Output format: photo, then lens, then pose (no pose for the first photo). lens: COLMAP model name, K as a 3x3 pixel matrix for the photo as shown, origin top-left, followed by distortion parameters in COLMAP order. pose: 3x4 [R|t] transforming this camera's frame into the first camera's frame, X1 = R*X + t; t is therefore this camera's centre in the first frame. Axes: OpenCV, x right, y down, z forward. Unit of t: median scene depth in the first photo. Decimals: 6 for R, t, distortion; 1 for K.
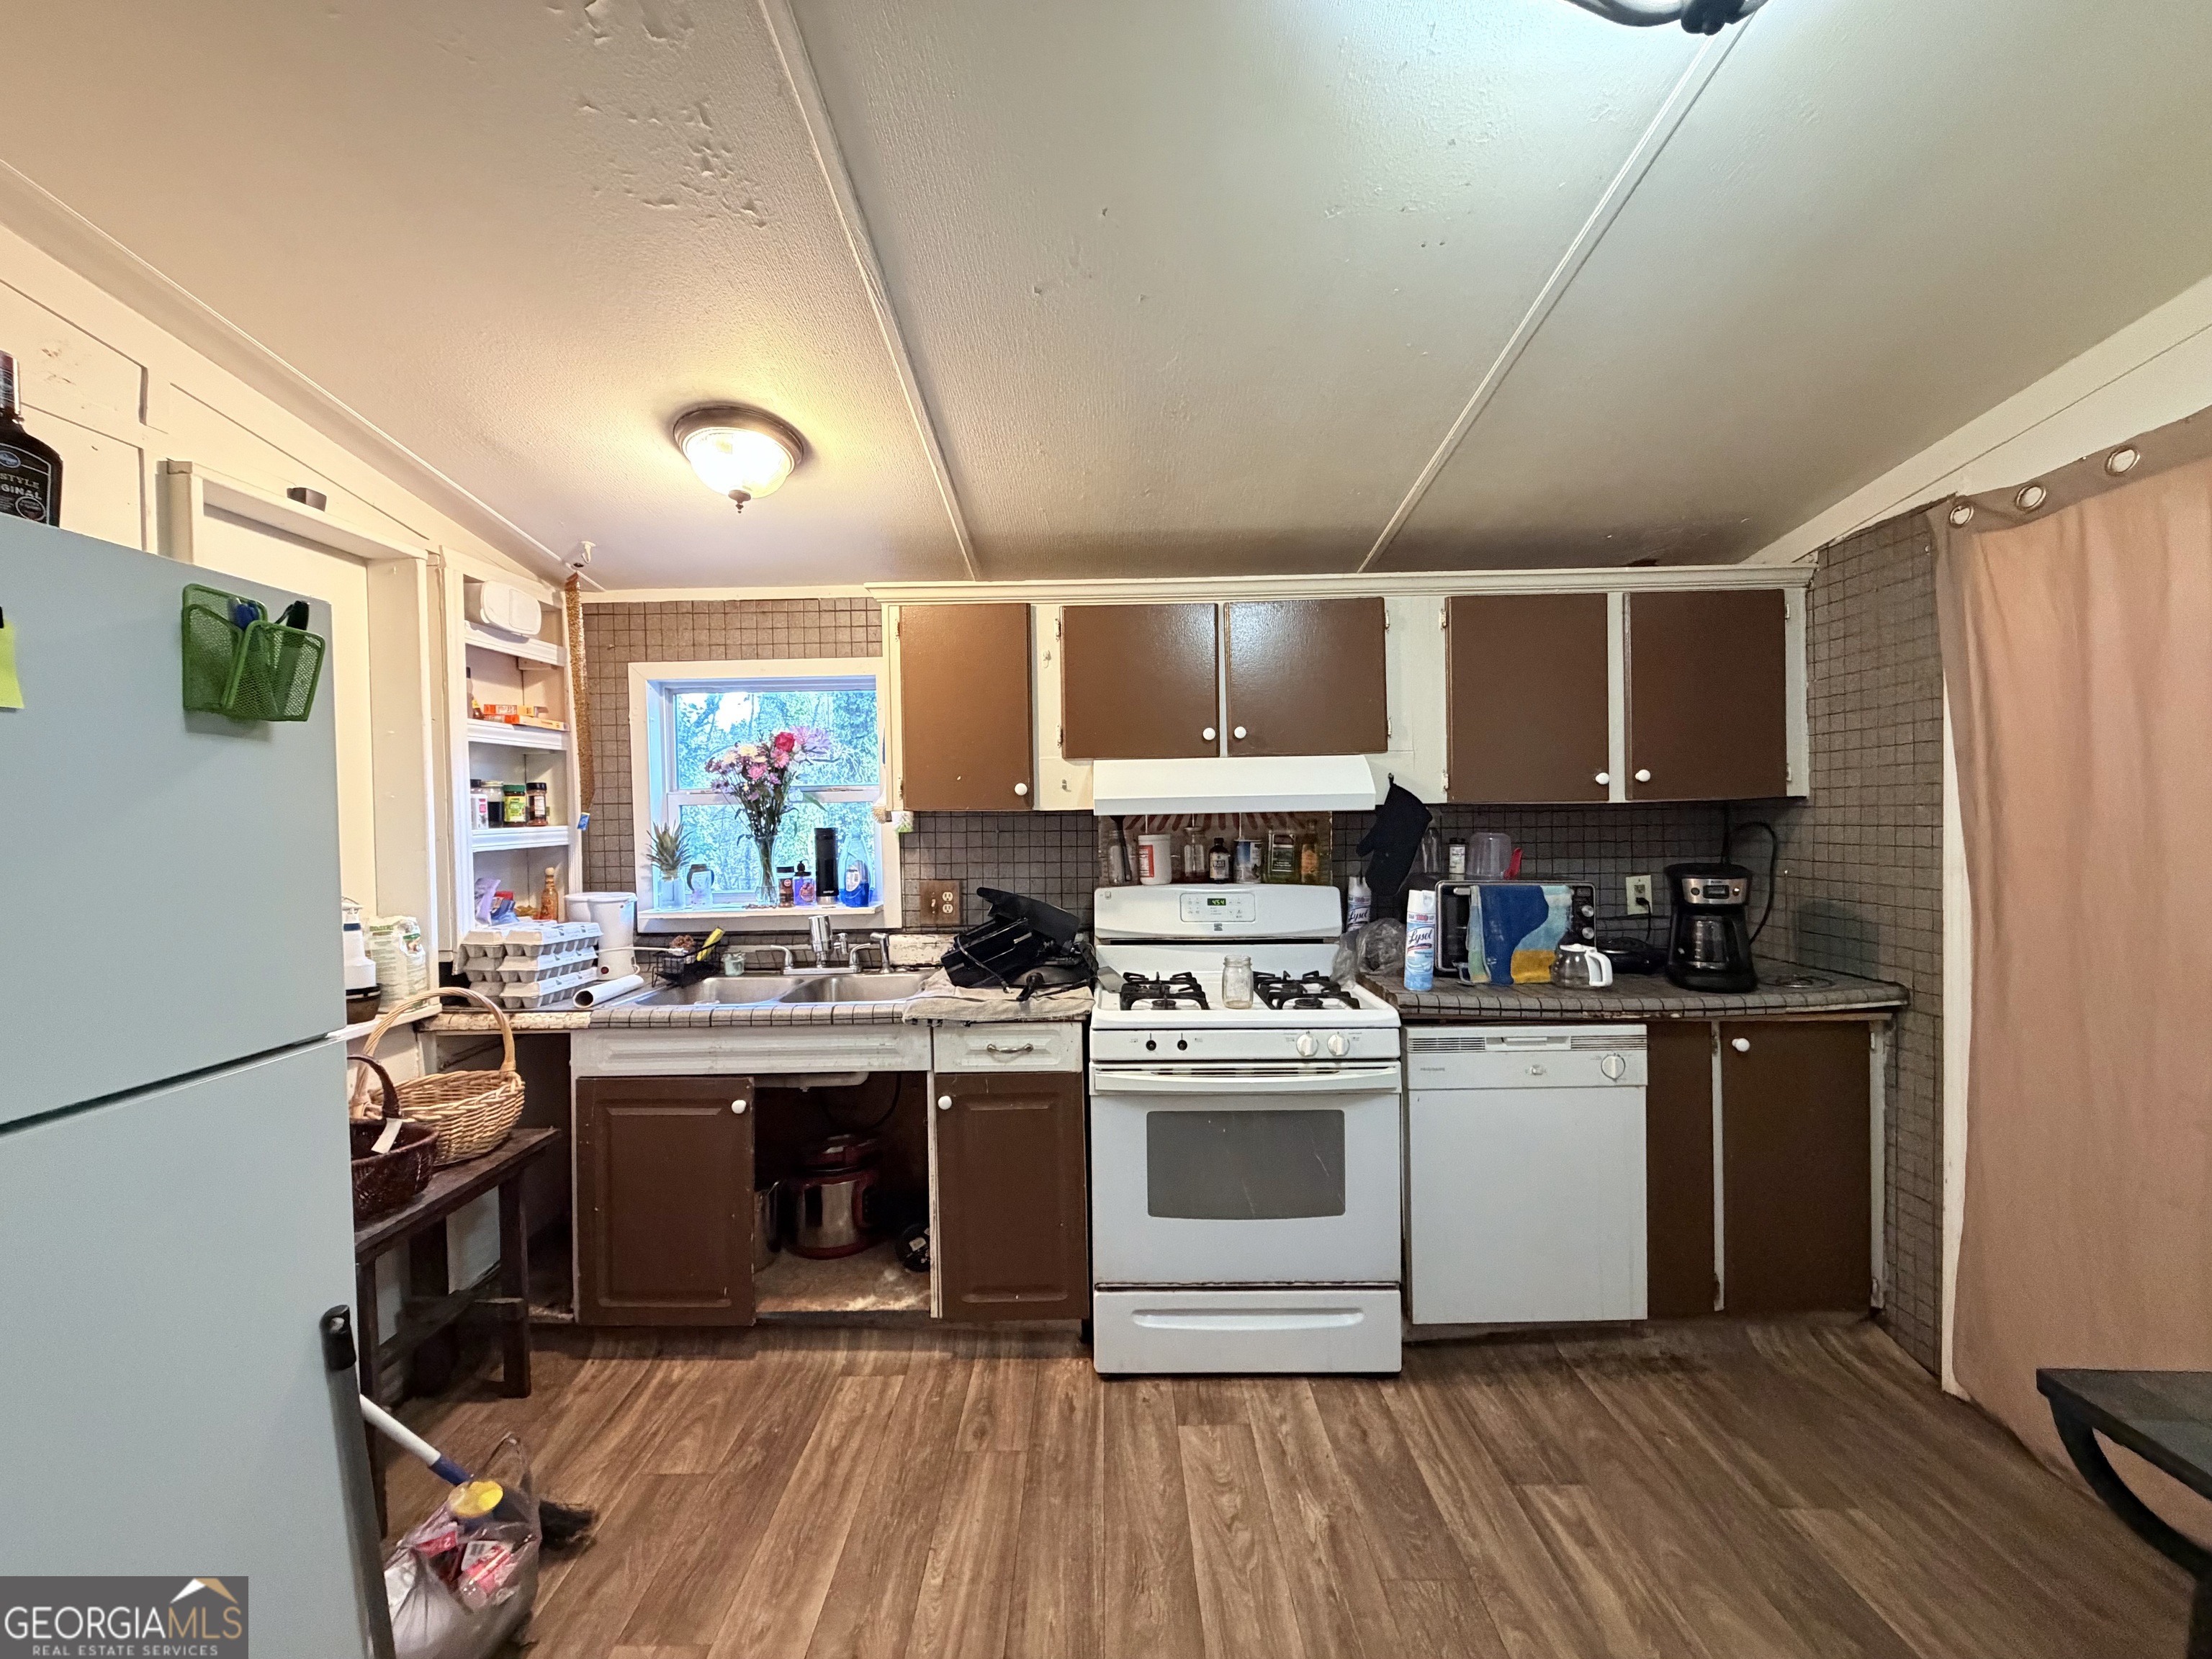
lens RADIAL K [[883.2, 0, 1100.4], [0, 883.2, 829.5], [0, 0, 1]] dist [0.000520, -0.000455]
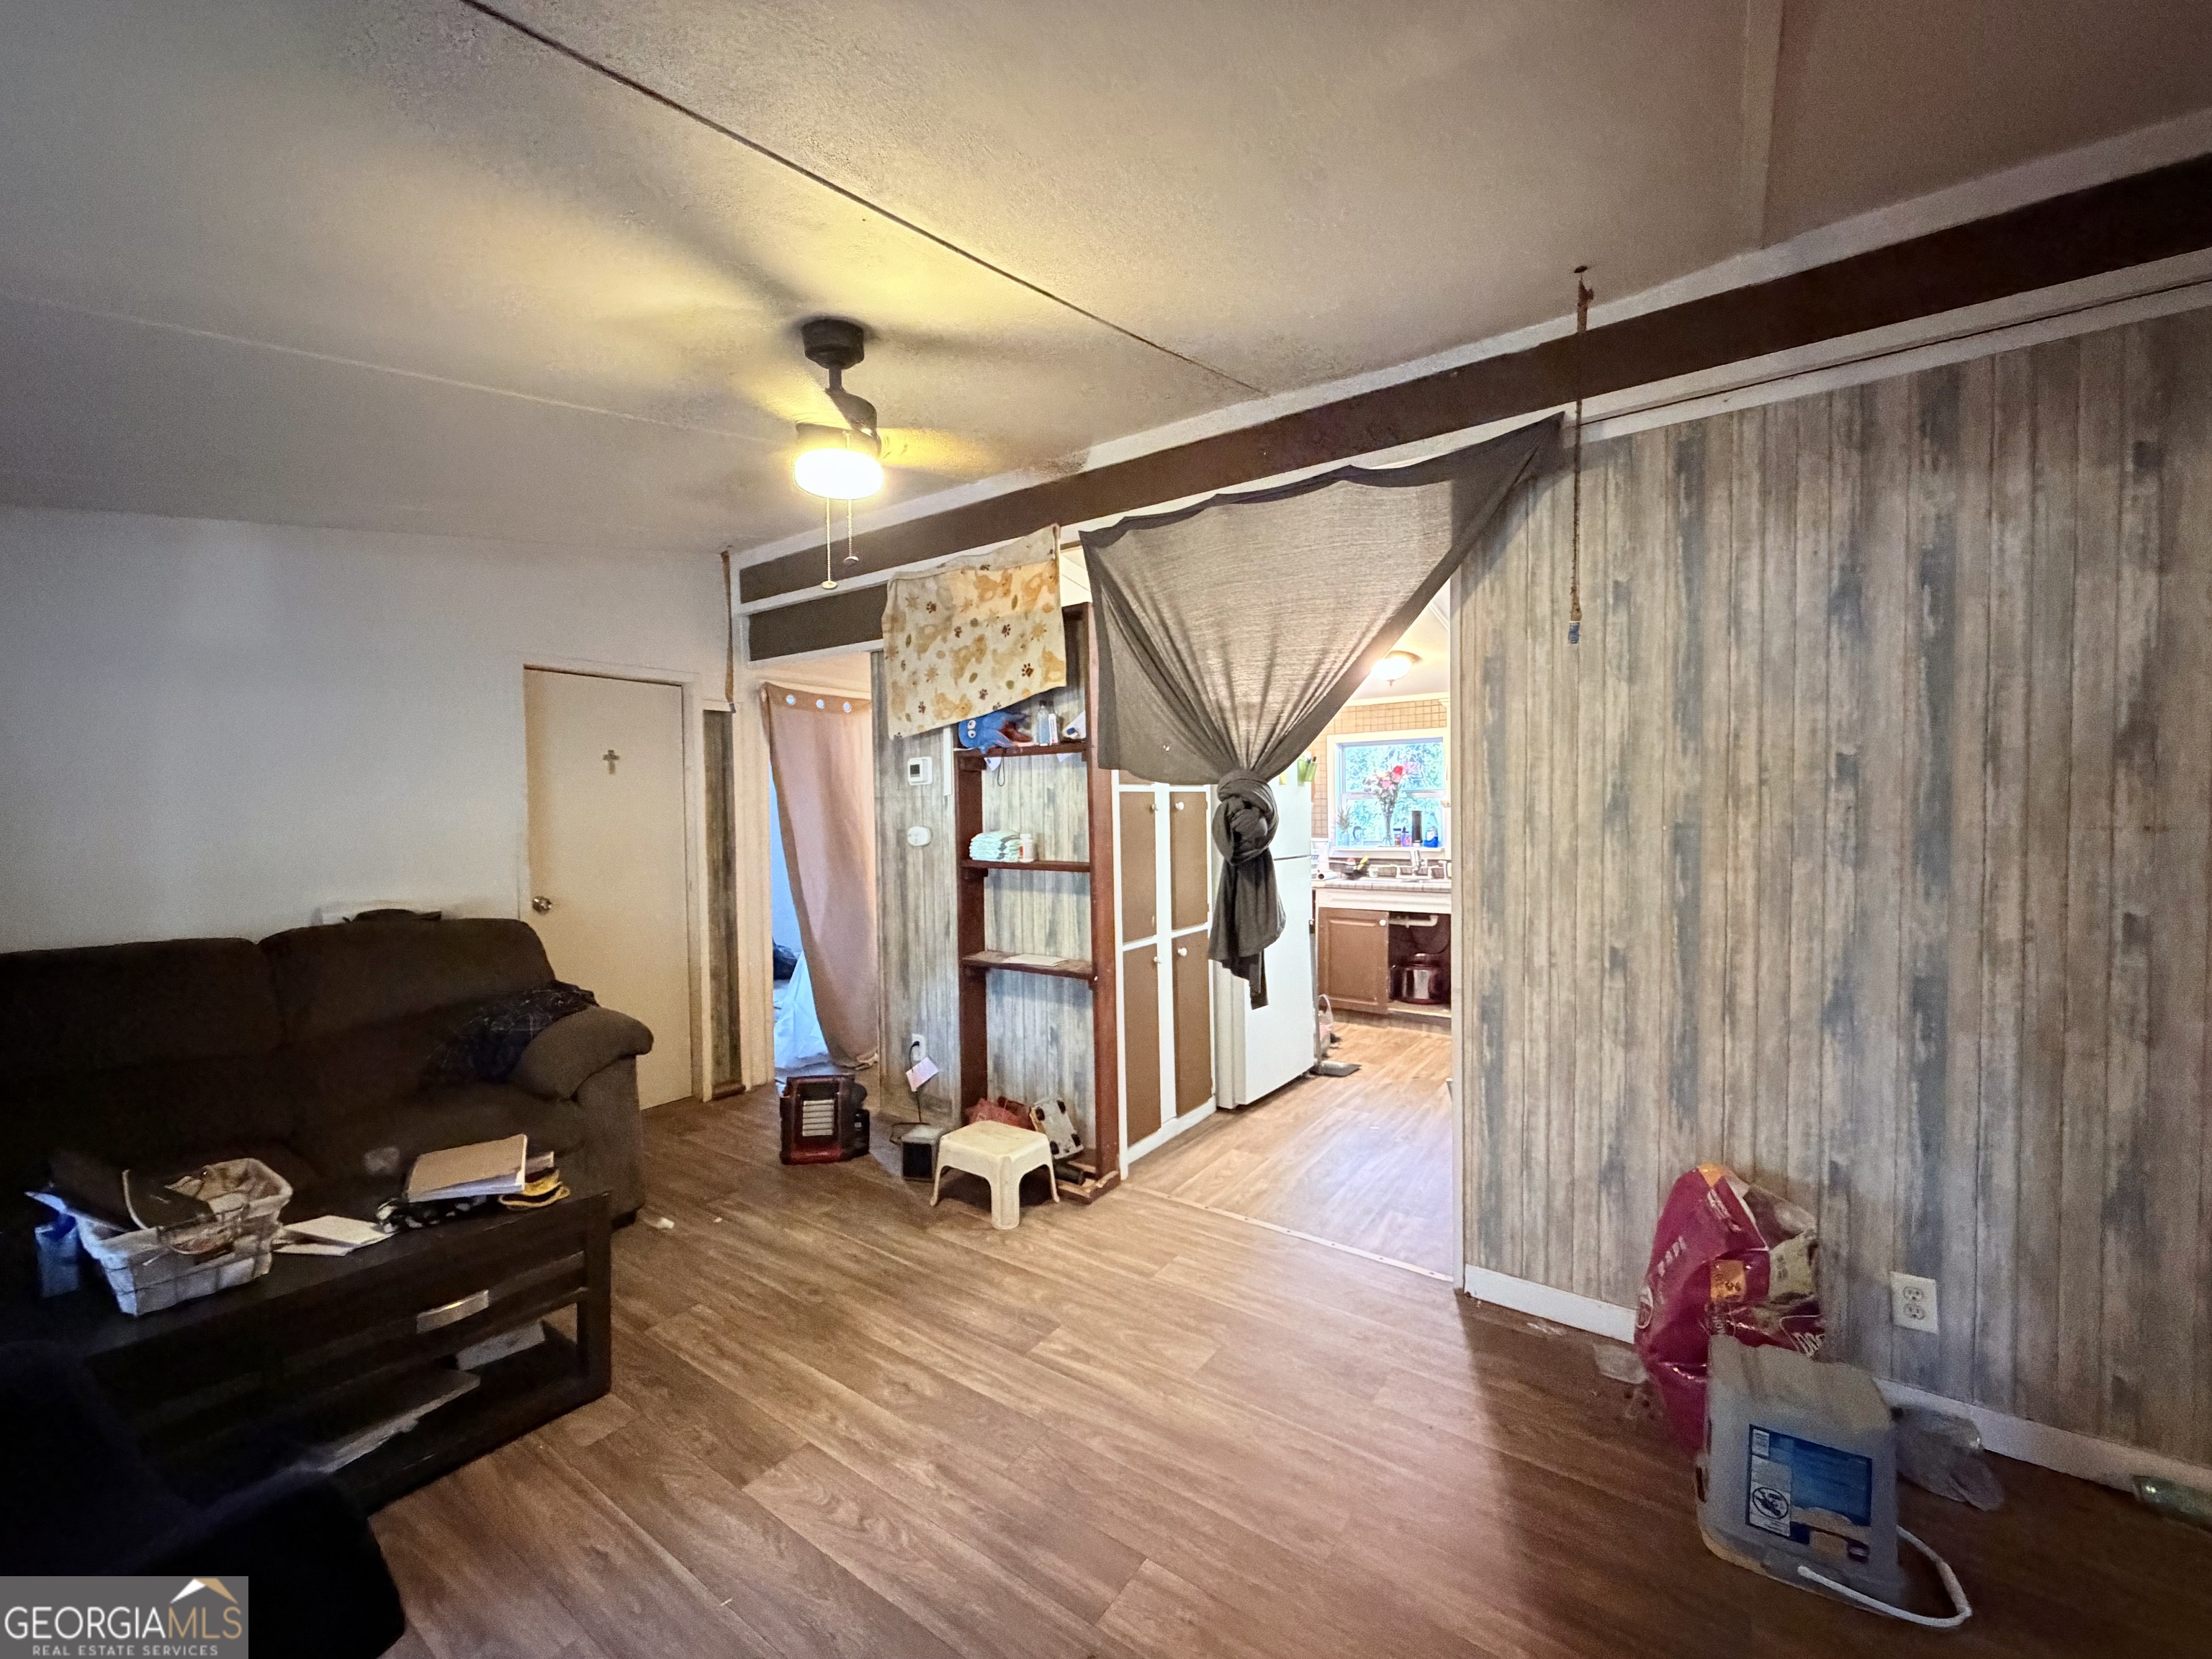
lens RADIAL K [[883.2, 0, 1102.2], [0, 883.2, 833.8], [0, 0, 1]] dist [0.000520, -0.000455]
pose [[0.824345, 0.019764, -0.565742, 0.288257], [-0.012915, 0.999787, 0.016109, 0.033105], [0.565940, -0.005972, 0.824425, -1.275438]]
